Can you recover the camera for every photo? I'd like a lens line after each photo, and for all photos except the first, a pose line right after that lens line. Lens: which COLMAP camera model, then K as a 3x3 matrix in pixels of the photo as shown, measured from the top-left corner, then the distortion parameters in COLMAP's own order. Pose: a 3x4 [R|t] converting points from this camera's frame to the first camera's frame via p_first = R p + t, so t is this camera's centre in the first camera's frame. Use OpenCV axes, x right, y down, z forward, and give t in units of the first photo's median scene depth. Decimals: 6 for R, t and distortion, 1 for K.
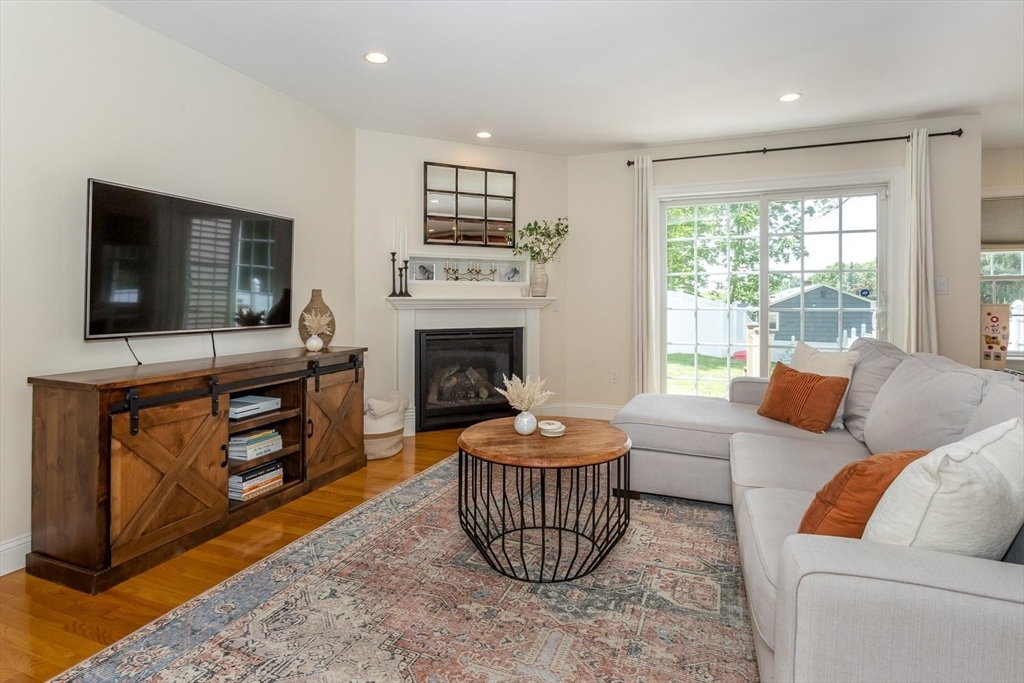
lens RADIAL K [[511.0, 0, 511.7], [0, 511.0, 303.3], [0, 0, 1]] dist [-0.013434, -0.000802]
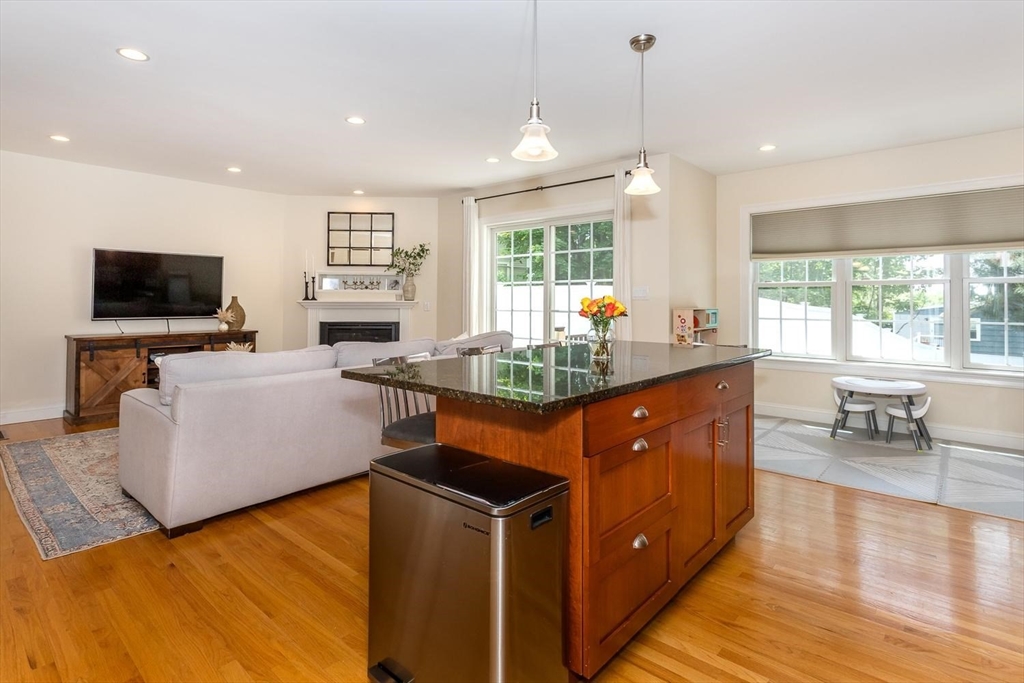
lens RADIAL K [[511.0, 0, 502.7], [0, 511.0, 297.1], [0, 0, 1]] dist [-0.013434, -0.000802]
pose [[0.940086, 0.000463, -0.340936, 0.847637], [-0.005656, 0.999883, -0.014237, -0.004201], [0.340889, 0.015312, 0.939979, -0.249504]]
